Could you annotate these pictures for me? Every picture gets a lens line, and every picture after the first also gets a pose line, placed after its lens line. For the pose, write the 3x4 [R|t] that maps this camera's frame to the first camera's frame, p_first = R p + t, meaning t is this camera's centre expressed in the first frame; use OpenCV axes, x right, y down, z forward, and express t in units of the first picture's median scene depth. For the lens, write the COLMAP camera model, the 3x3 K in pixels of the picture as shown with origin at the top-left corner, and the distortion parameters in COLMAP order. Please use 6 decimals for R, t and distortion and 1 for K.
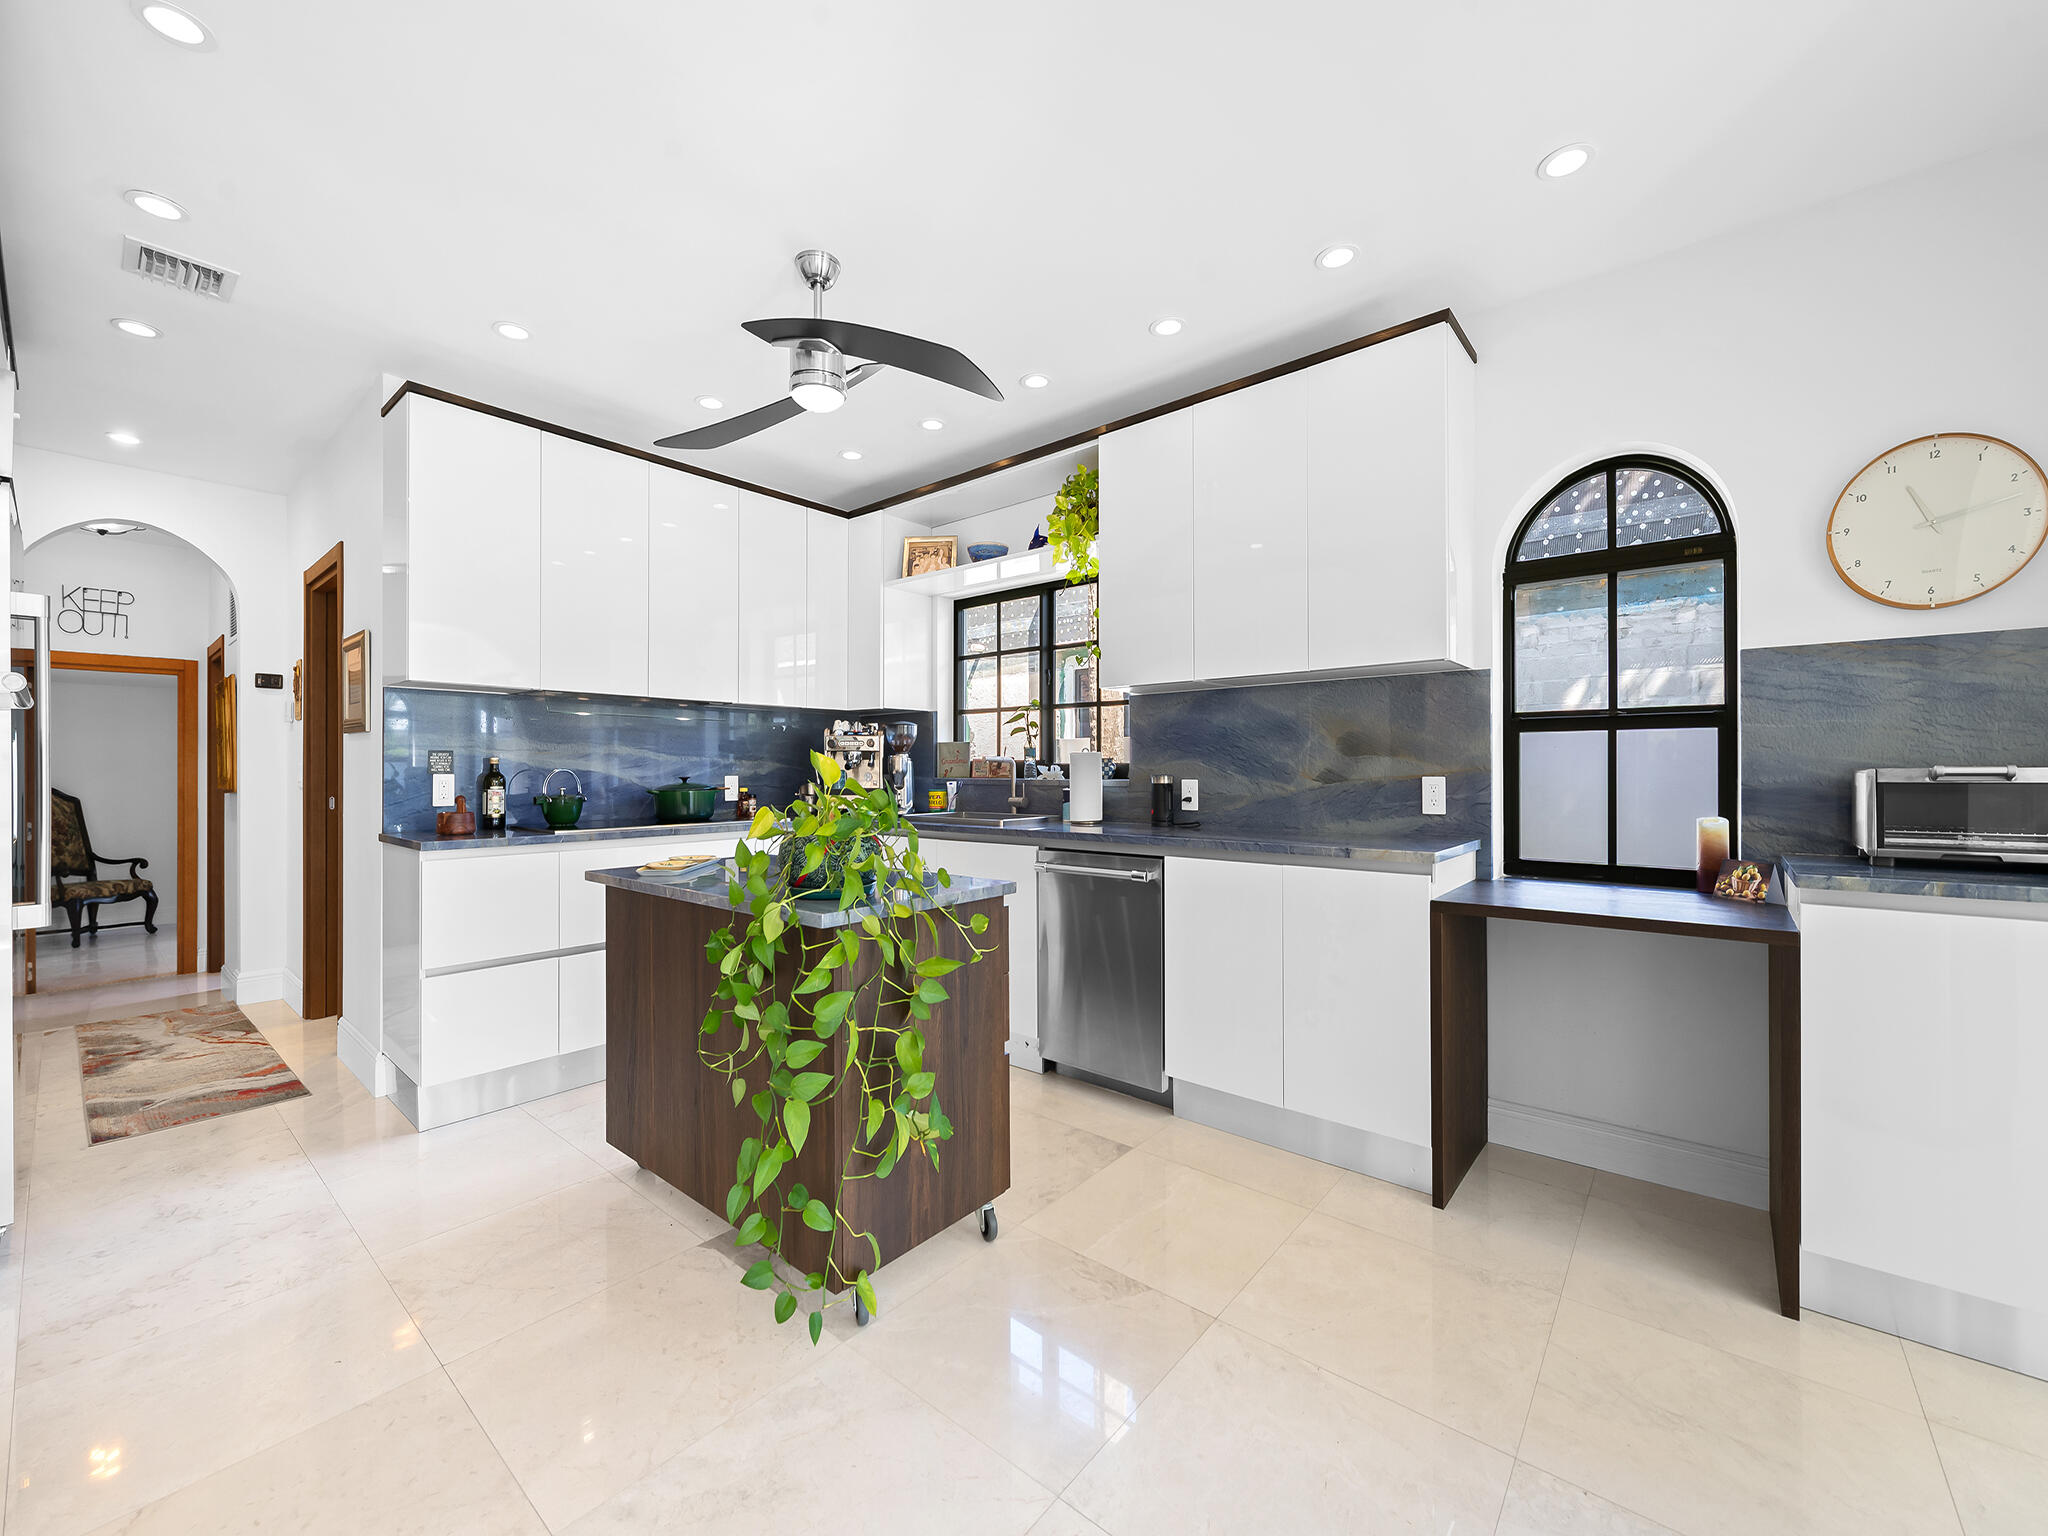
lens RADIAL K [[829.9, 0, 1070.5], [0, 829.9, 765.2], [0, 0, 1]] dist [0.002336, -0.000779]
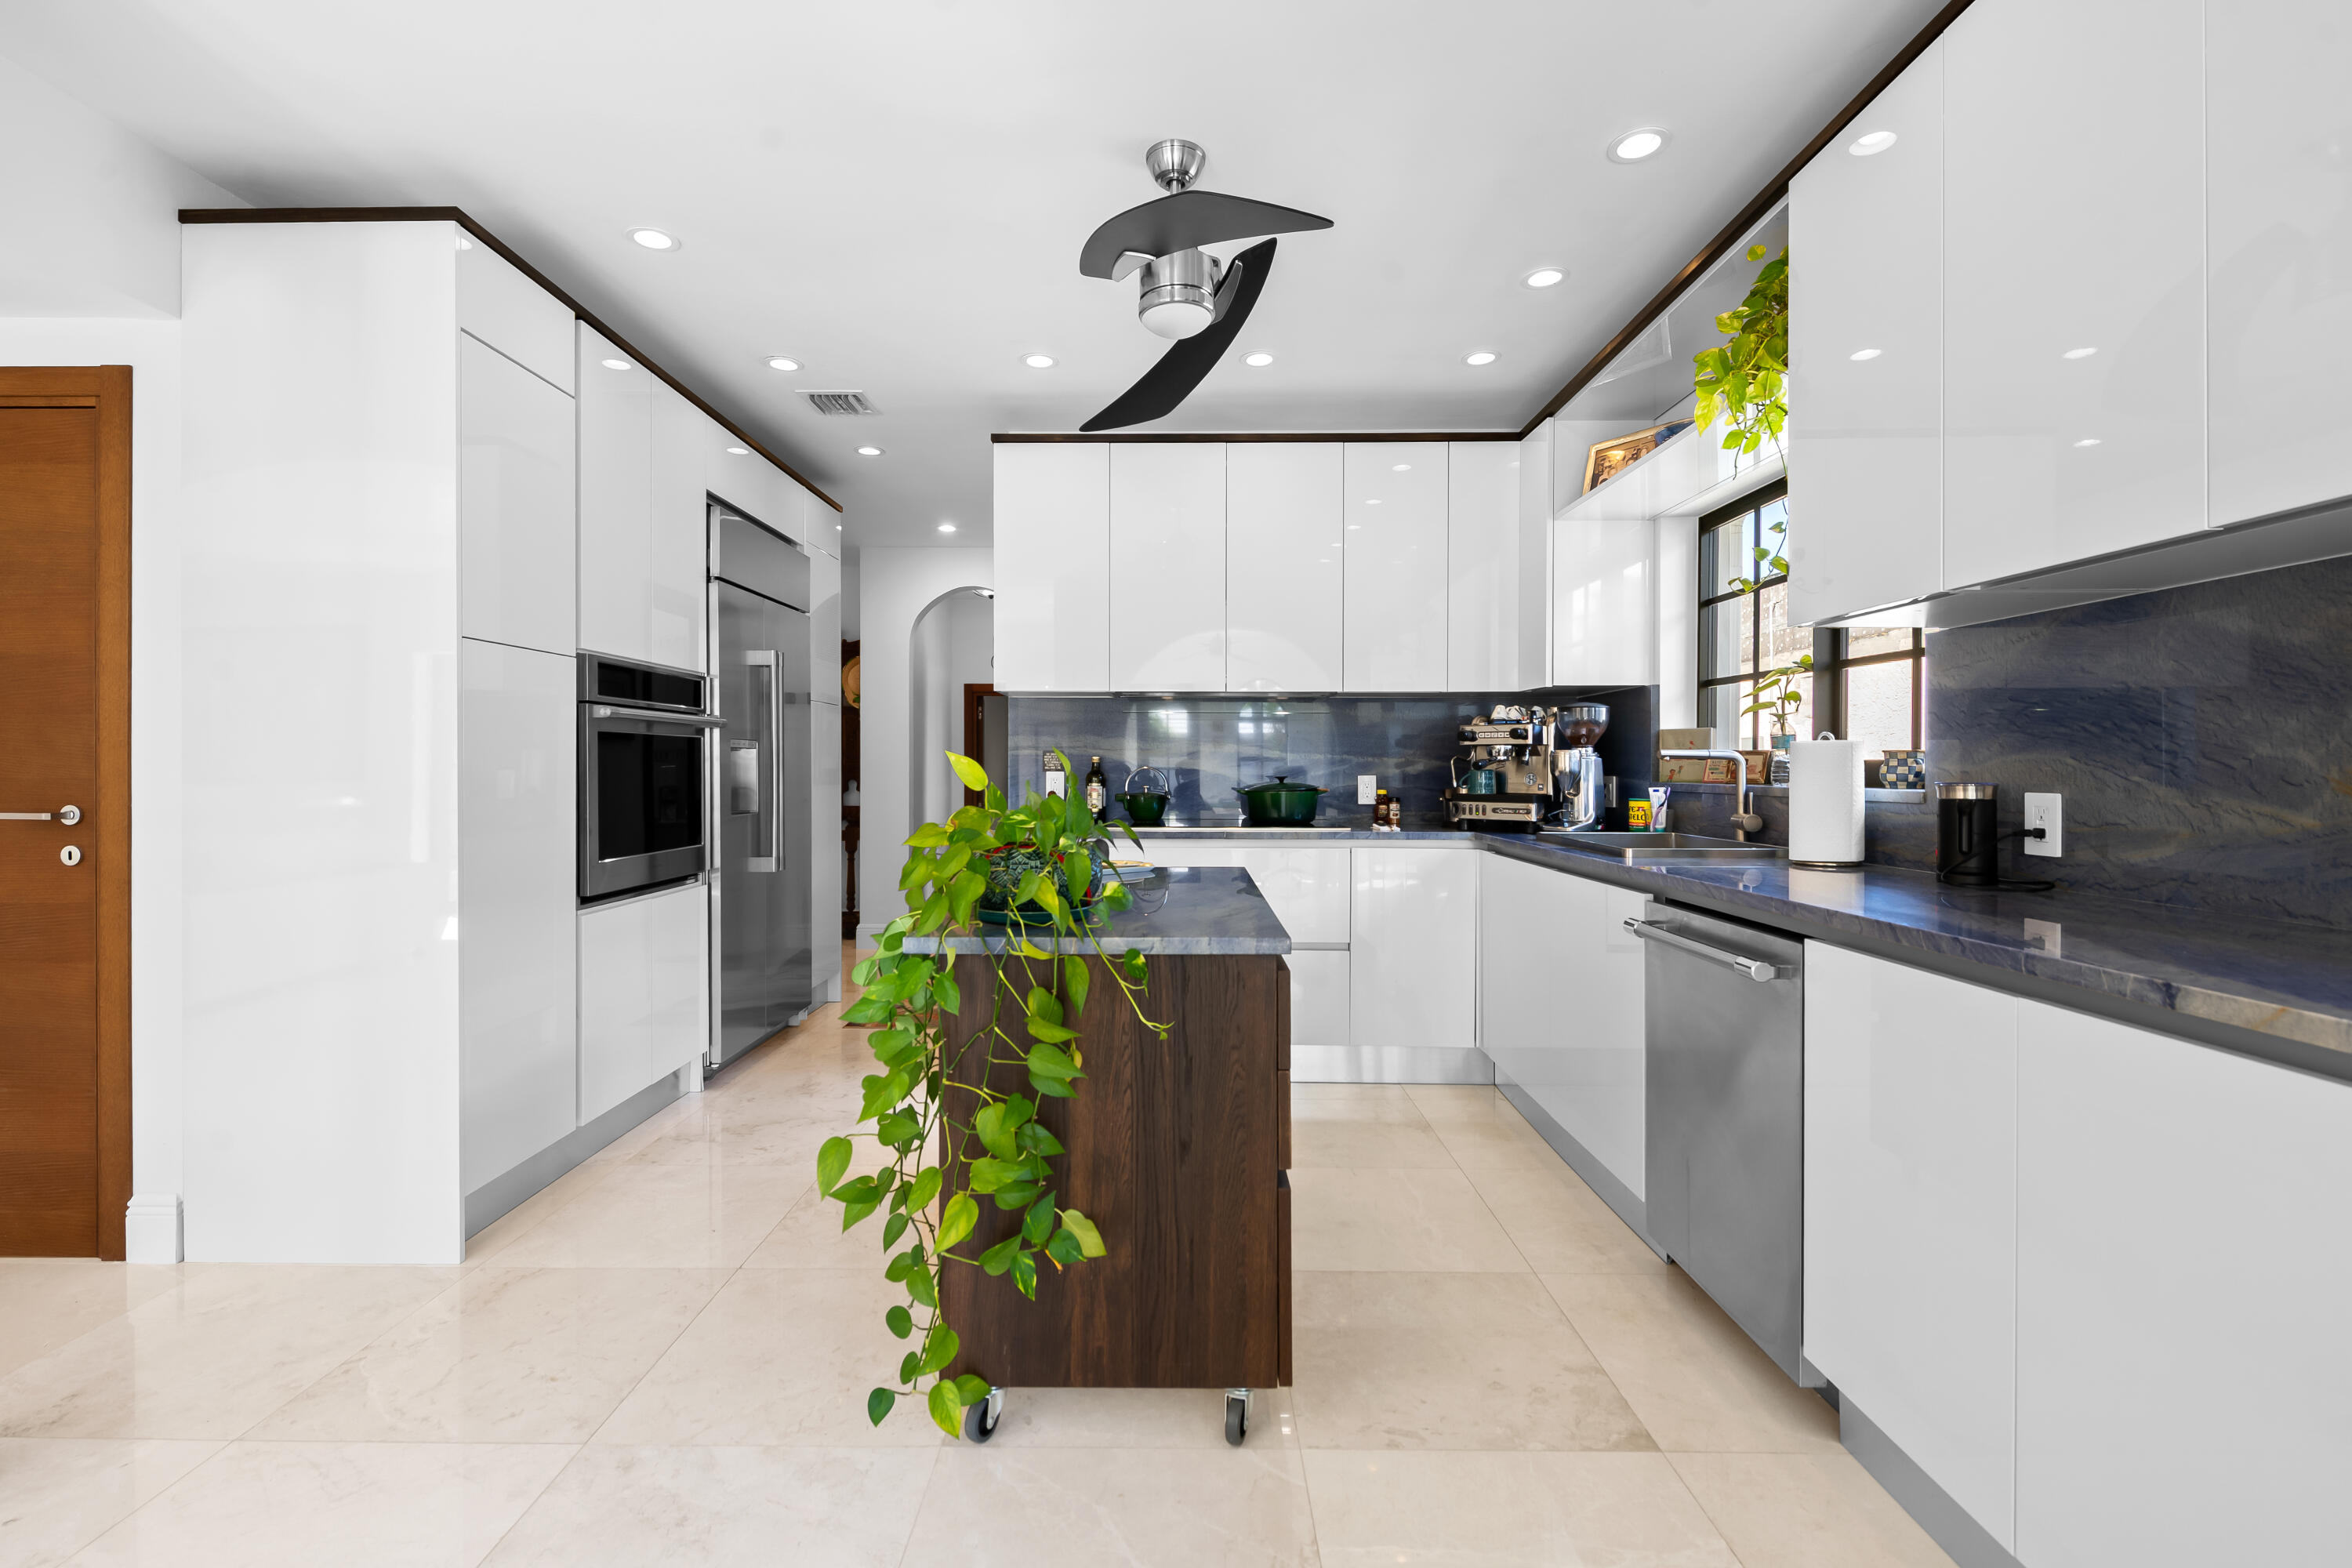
lens RADIAL K [[946.6, 0, 1168.8], [0, 946.6, 767.9], [0, 0, 1]] dist [0.001271, 0.000084]
pose [[0.615522, 0.003843, -0.788110, 0.250523], [0.001017, 0.999983, 0.005670, -0.000959], [0.788119, -0.004291, 0.615508, 0.235612]]
